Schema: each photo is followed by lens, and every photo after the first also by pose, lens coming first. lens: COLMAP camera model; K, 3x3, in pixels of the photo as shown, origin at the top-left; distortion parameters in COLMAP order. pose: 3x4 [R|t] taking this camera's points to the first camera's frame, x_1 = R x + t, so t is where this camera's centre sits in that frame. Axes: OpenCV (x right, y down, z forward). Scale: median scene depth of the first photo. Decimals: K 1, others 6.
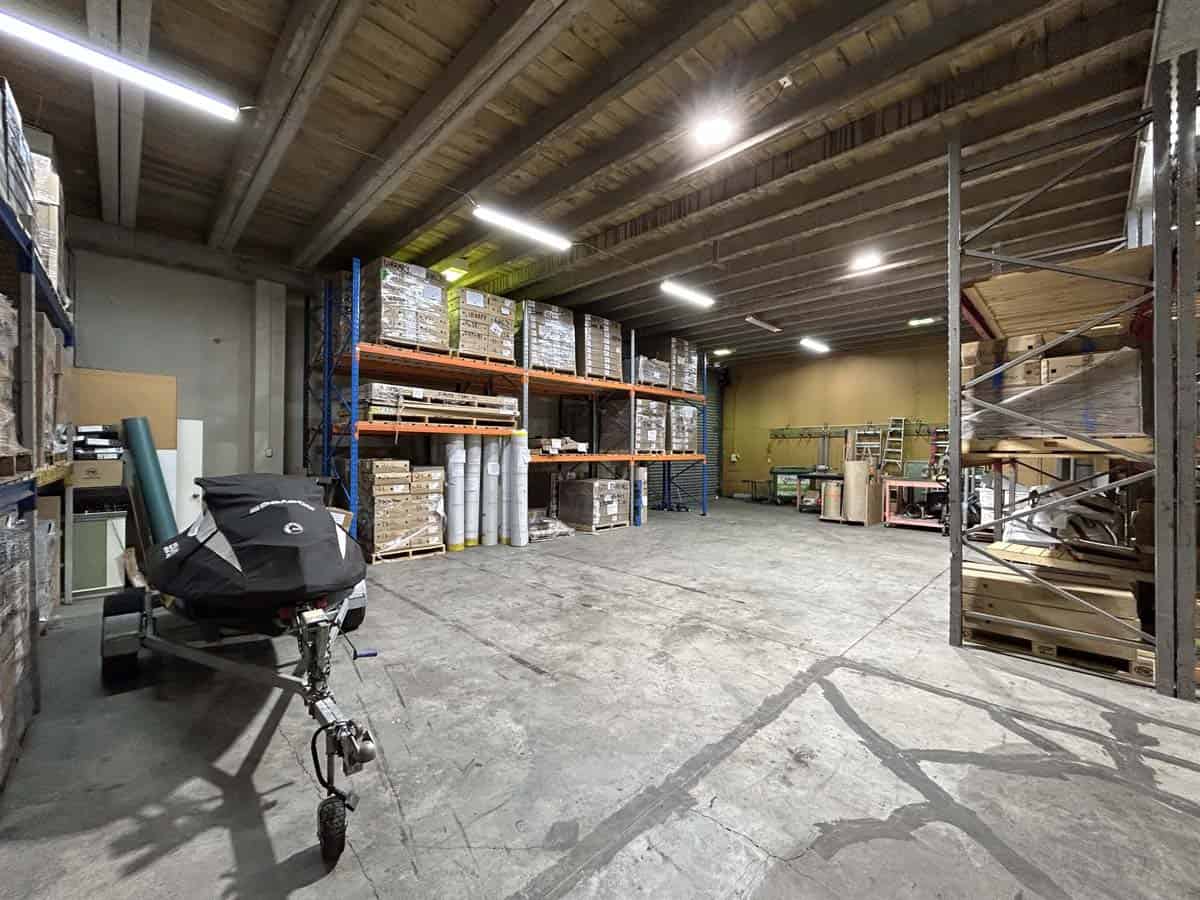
lens RADIAL K [[483.0, 0, 597.5], [0, 483.0, 452.4], [0, 0, 1]] dist [-0.001217, 0.000452]
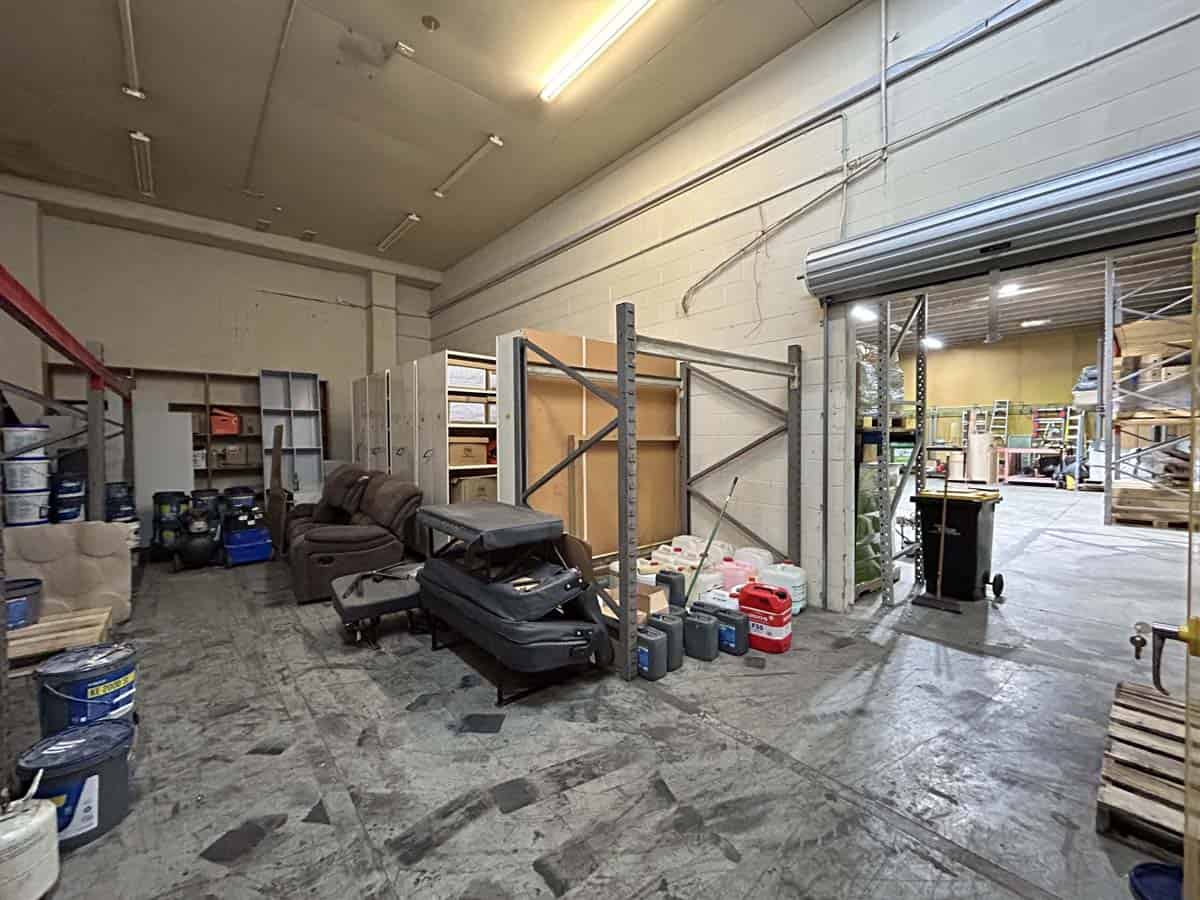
lens RADIAL K [[483.0, 0, 602.6], [0, 483.0, 447.4], [0, 0, 1]] dist [-0.001217, 0.000452]
pose [[0.998185, -0.006859, -0.059825, -0.878599], [0.007959, 0.999803, 0.018172, 0.049426], [0.059688, -0.018615, 0.998043, -0.775152]]
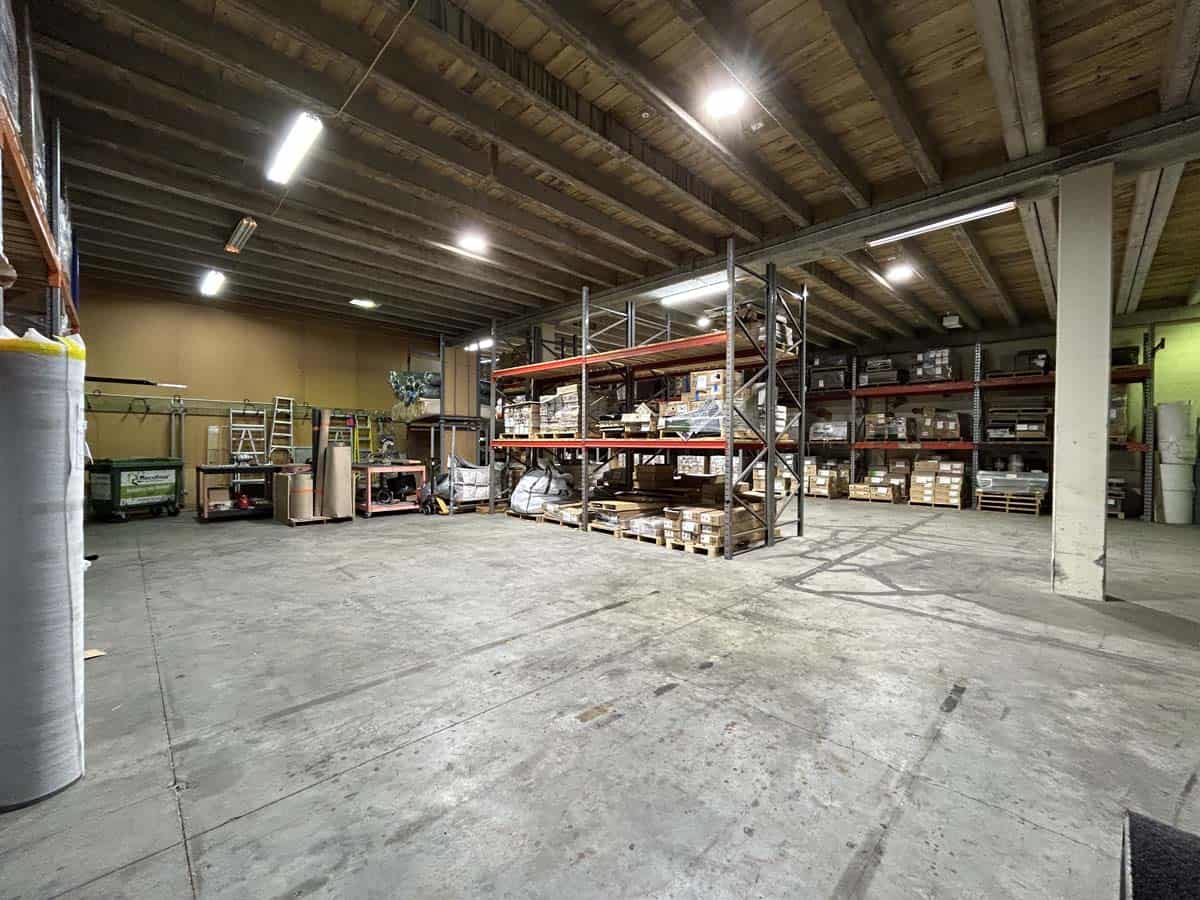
lens RADIAL K [[483.0, 0, 600.4], [0, 483.0, 449.2], [0, 0, 1]] dist [-0.001217, 0.000452]
pose [[-0.003059, -0.014628, 0.999888, -0.726531], [-0.006880, 0.999870, 0.014606, 0.014187], [-0.999972, -0.006834, -0.003159, 1.231565]]
